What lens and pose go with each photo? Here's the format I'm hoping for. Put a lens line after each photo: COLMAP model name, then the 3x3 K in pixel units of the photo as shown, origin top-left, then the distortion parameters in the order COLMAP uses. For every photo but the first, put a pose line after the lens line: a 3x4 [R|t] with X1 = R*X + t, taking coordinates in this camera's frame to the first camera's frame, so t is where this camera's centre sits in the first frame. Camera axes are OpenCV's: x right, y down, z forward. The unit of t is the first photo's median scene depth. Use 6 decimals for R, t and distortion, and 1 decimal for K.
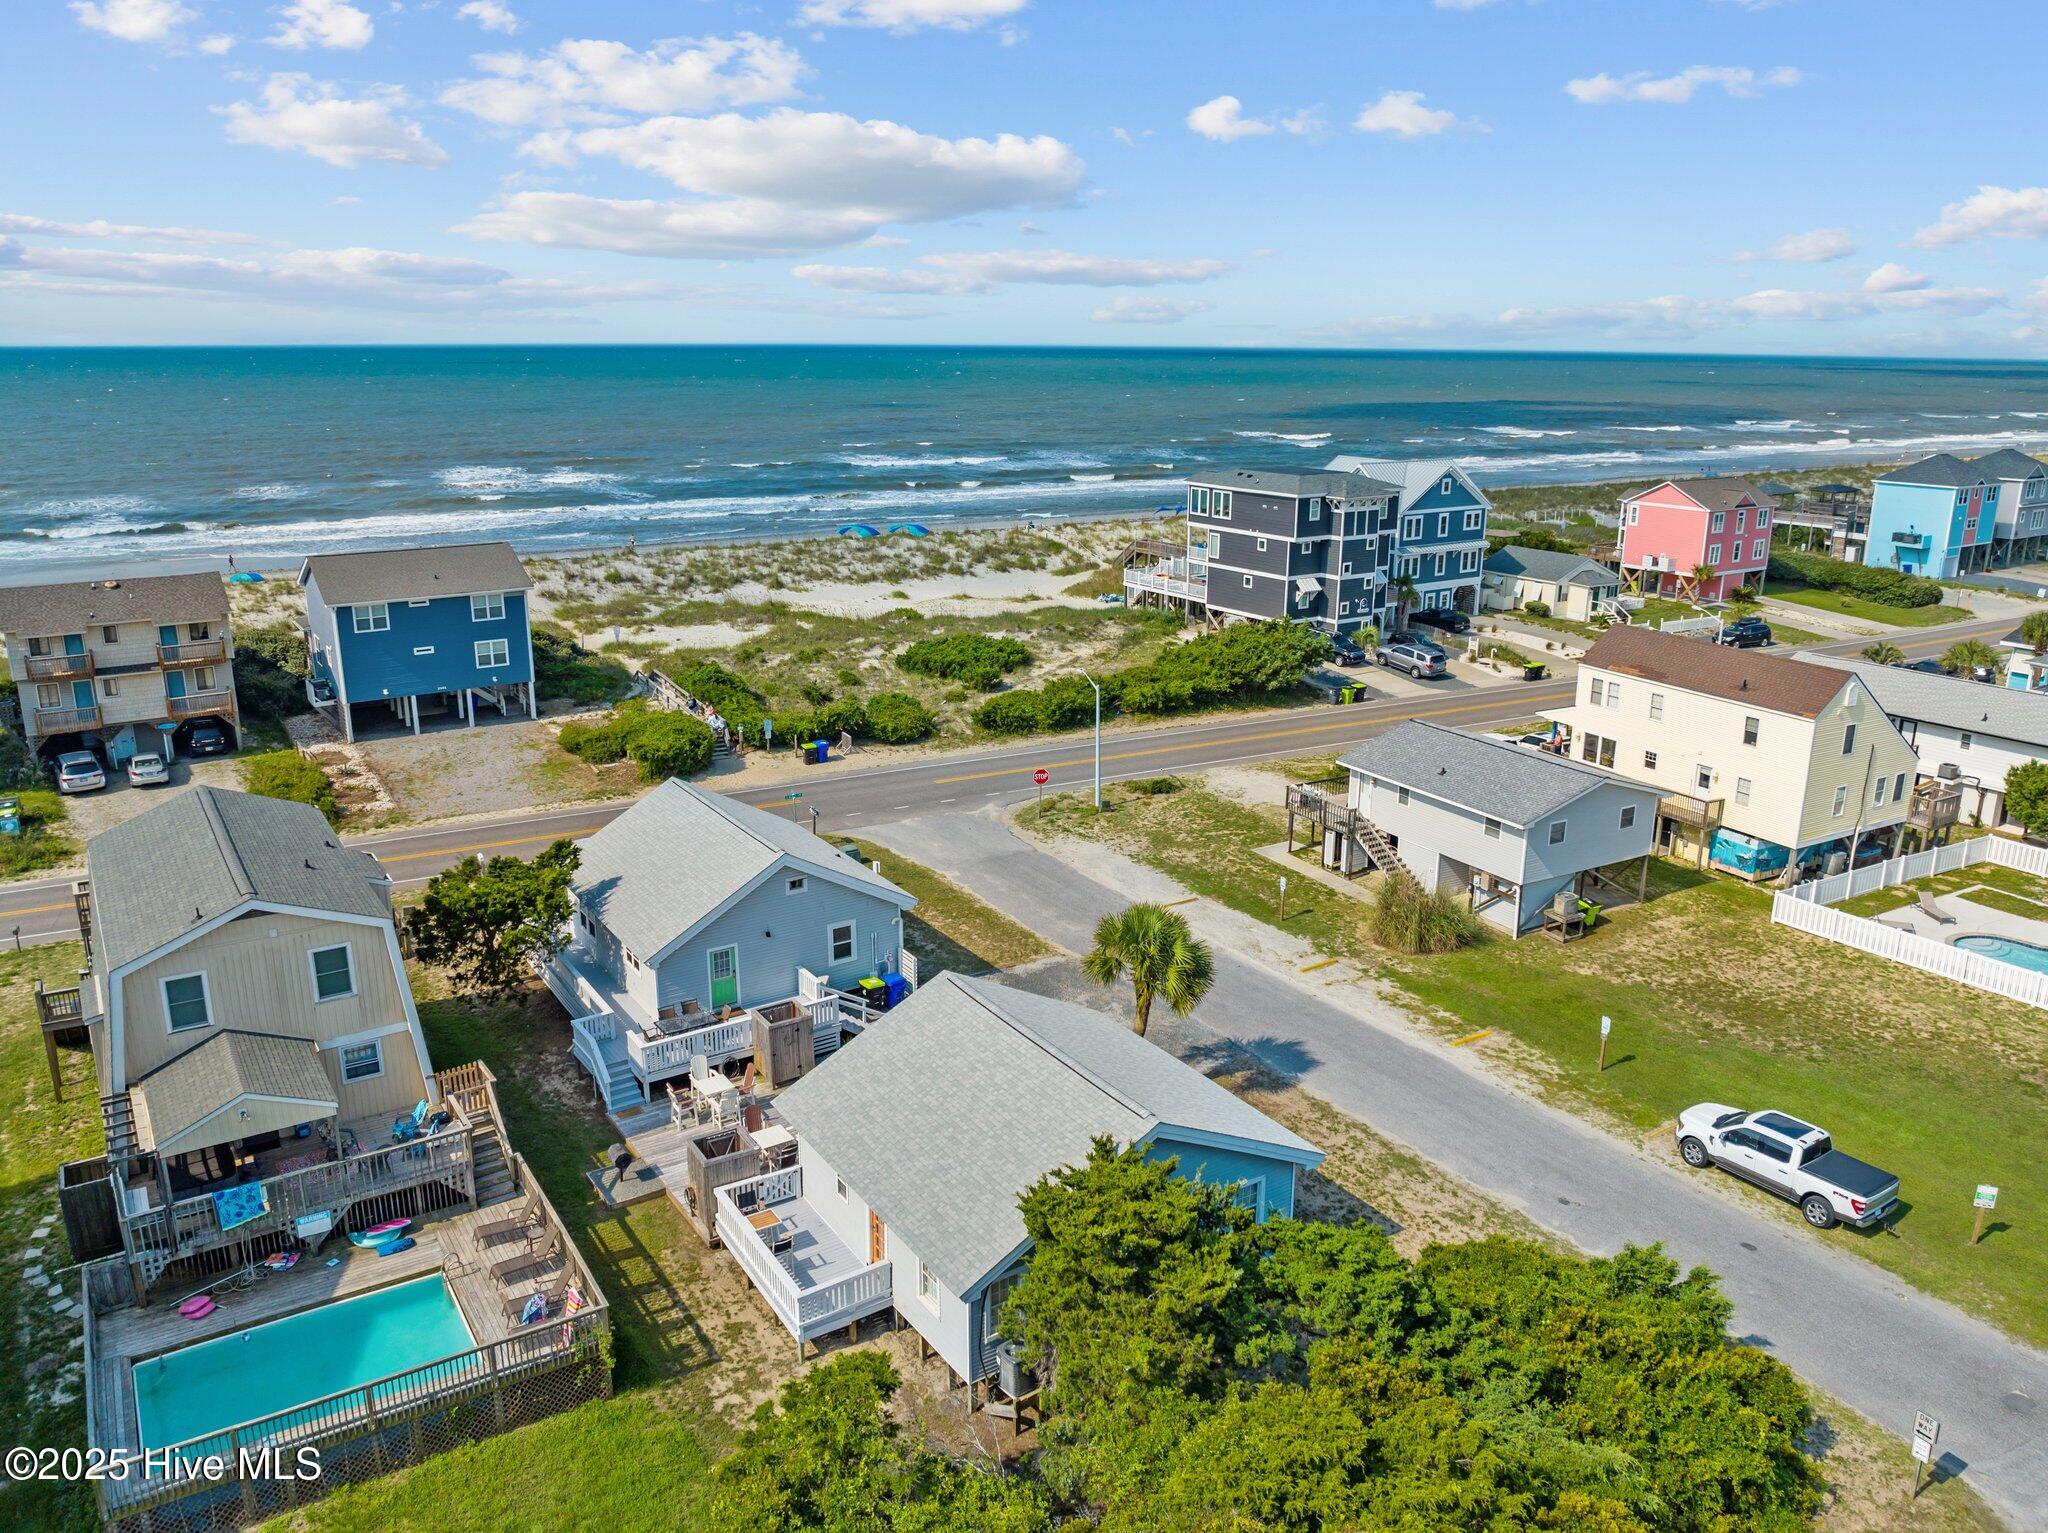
lens RADIAL K [[1457.6, 0, 1027.5], [0, 1457.6, 810.5], [0, 0, 1]] dist [-0.037940, 0.001886]
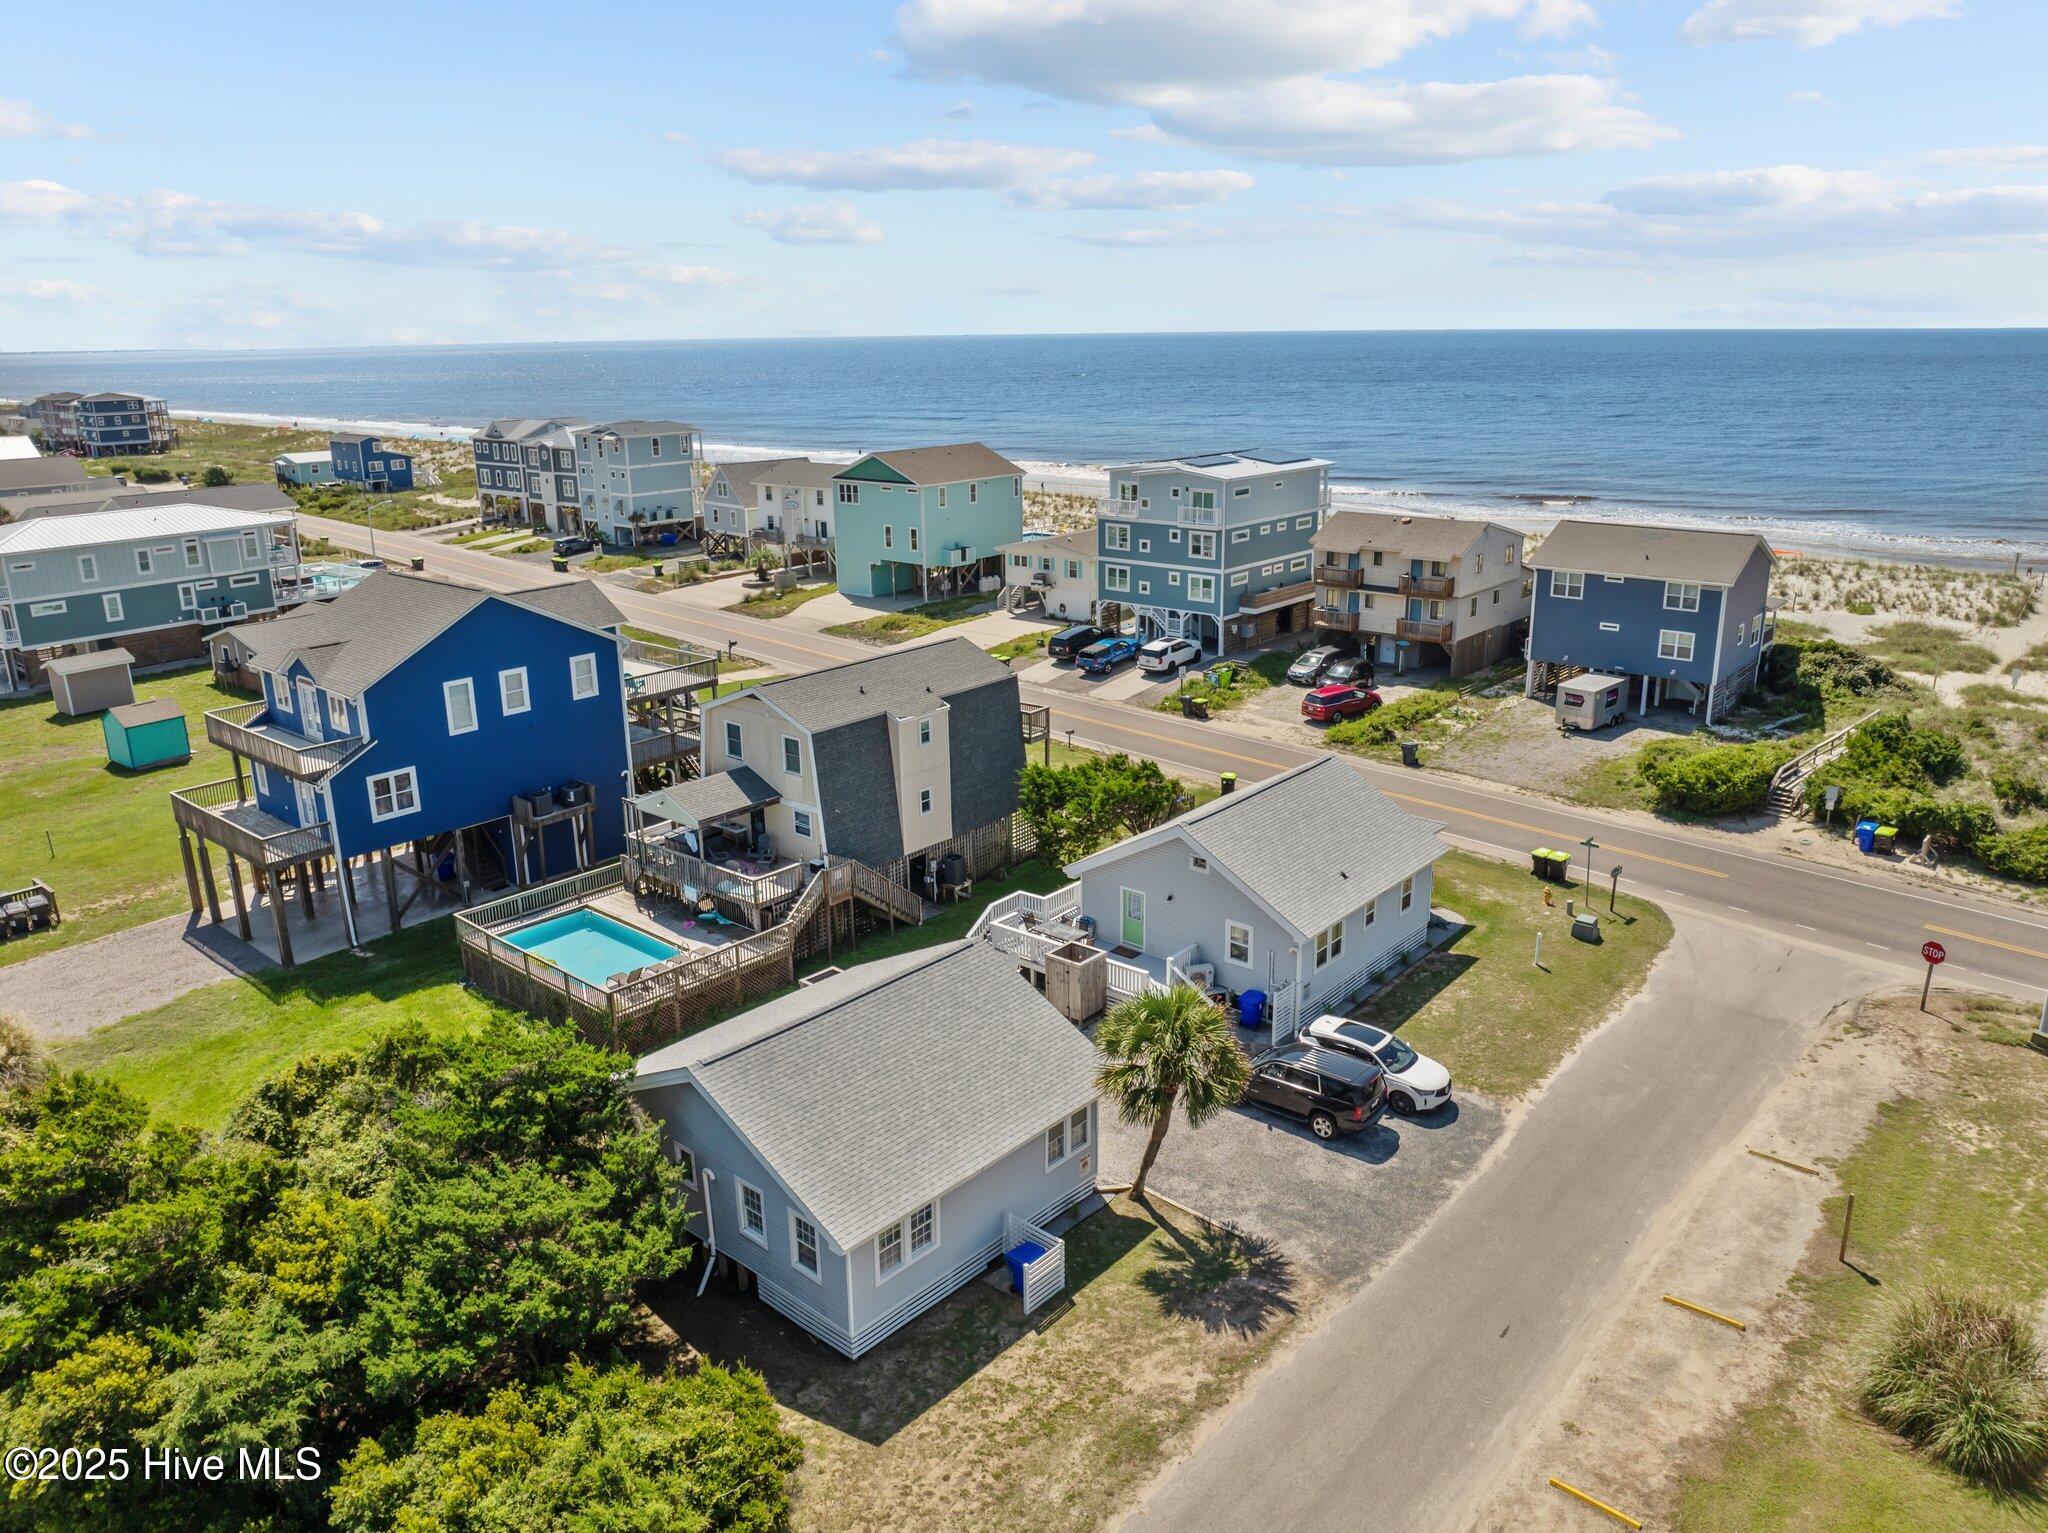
lens RADIAL K [[1433.7, 0, 1041.3], [0, 1433.7, 758.7], [0, 0, 1]] dist [-0.037627, -0.001698]
pose [[0.281986, 0.264356, -0.922280, 0.411954], [-0.279186, 0.942300, 0.184734, -0.099062], [0.917899, 0.205395, 0.339520, 0.331147]]
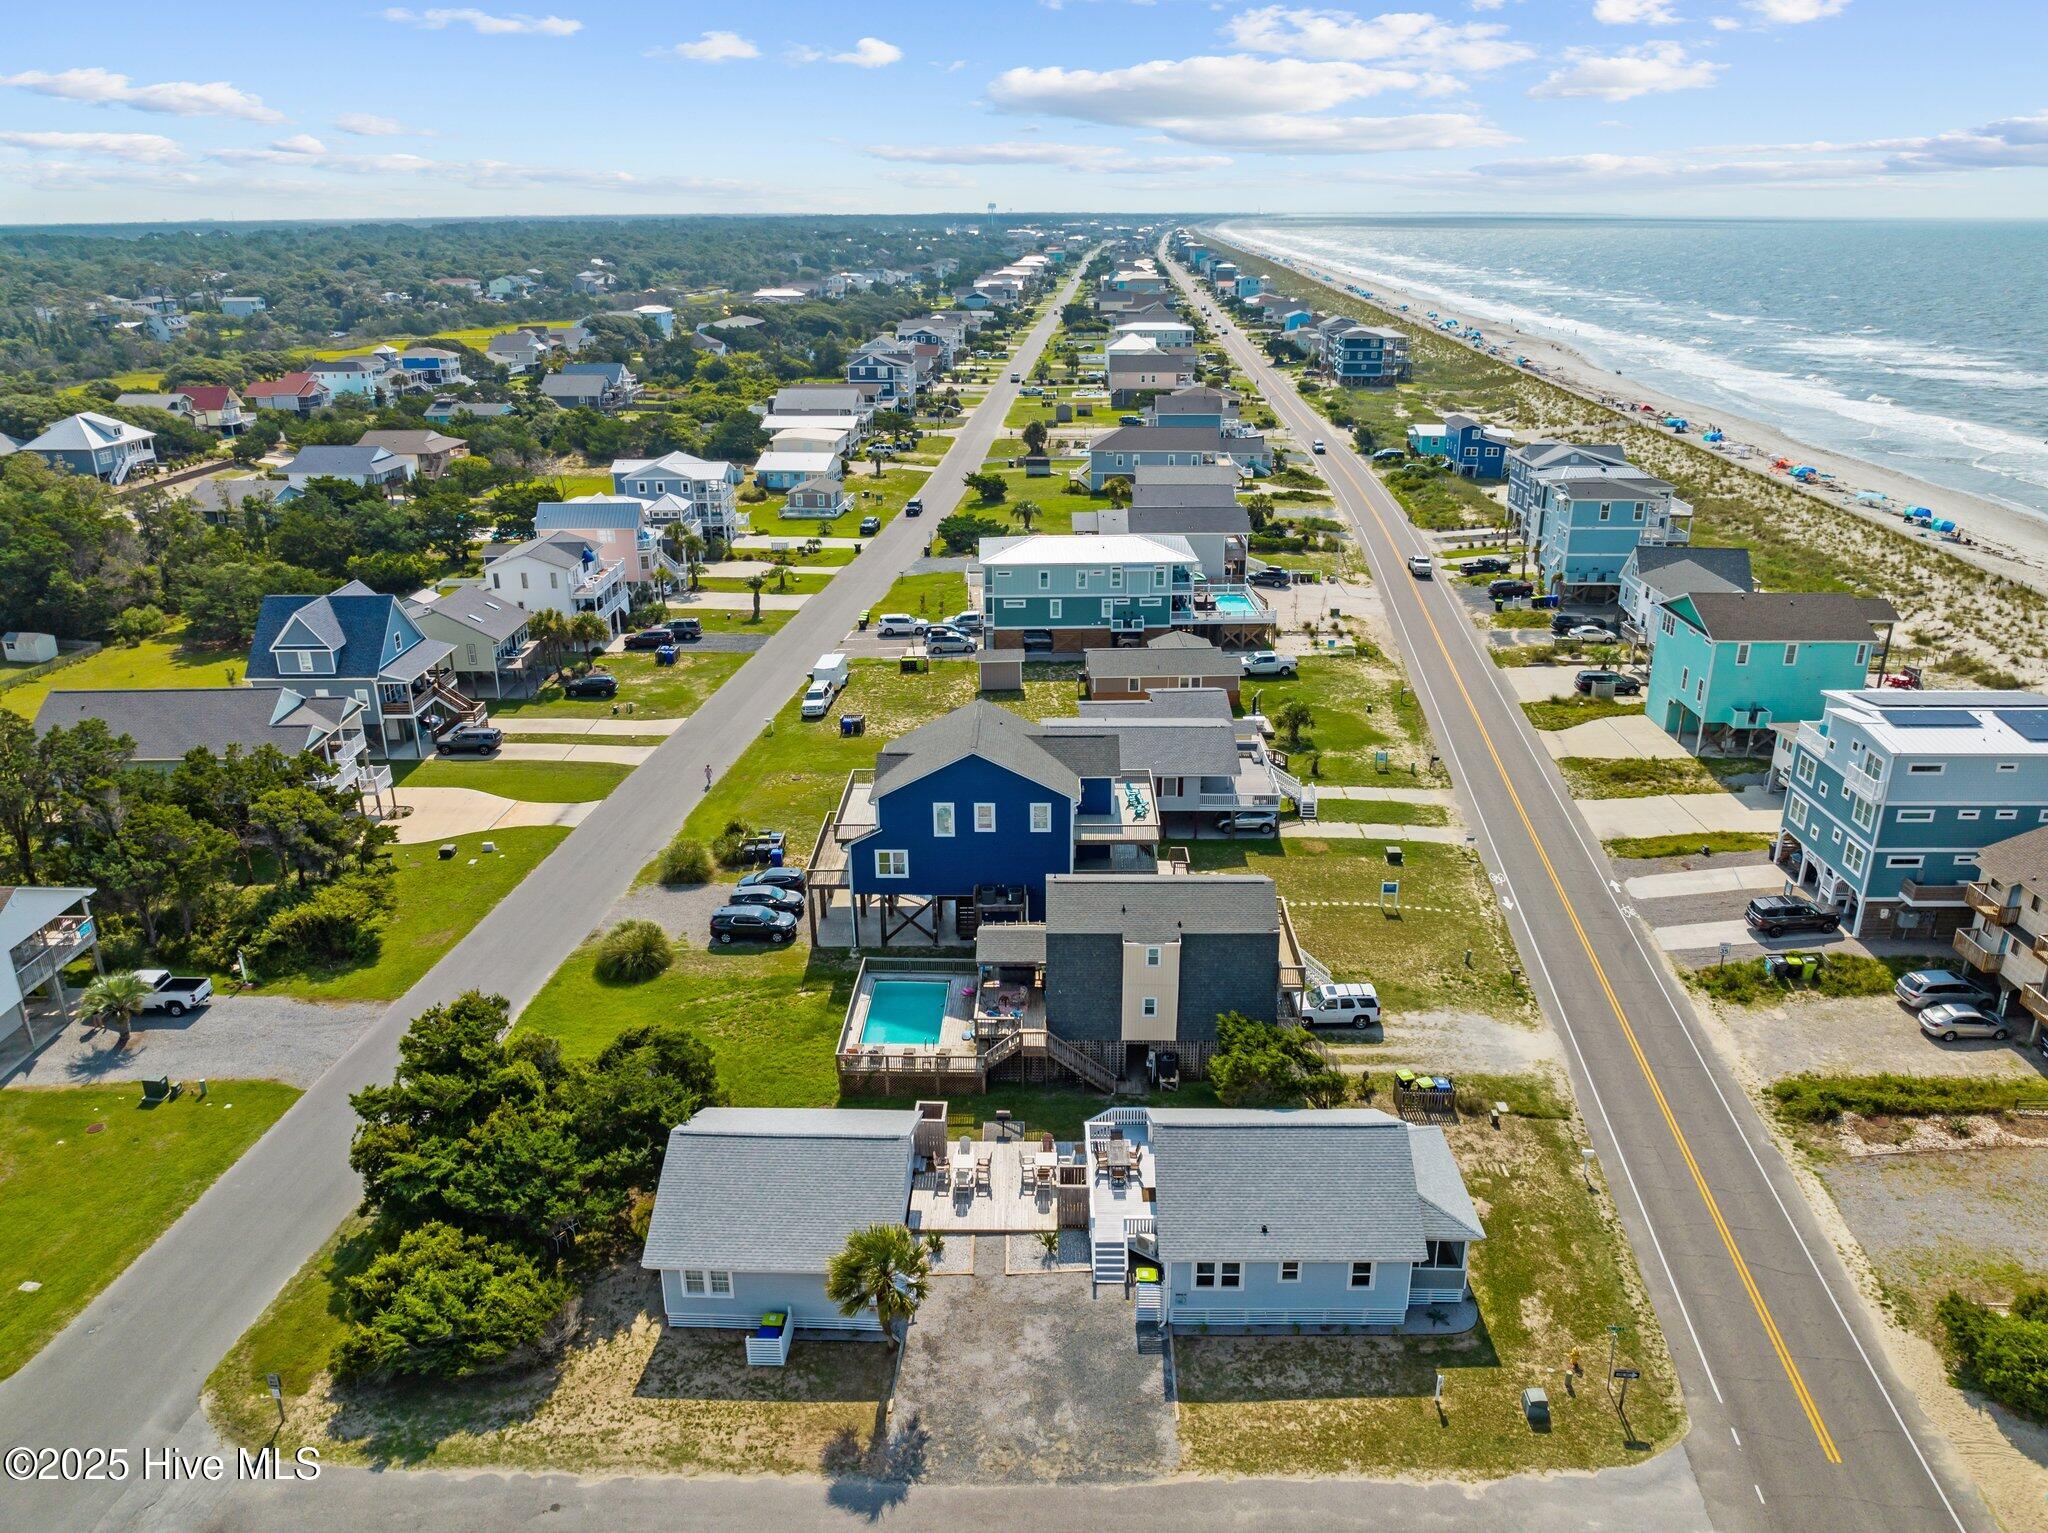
lens RADIAL K [[1457.6, 0, 1055.4], [0, 1457.6, 737.0], [0, 0, 1]] dist [-0.037940, 0.001886]
pose [[-0.557013, 0.277020, -0.782941, 0.444816], [-0.258009, 0.838363, 0.480187, -0.480049], [0.789409, 0.469477, -0.395505, 0.741112]]
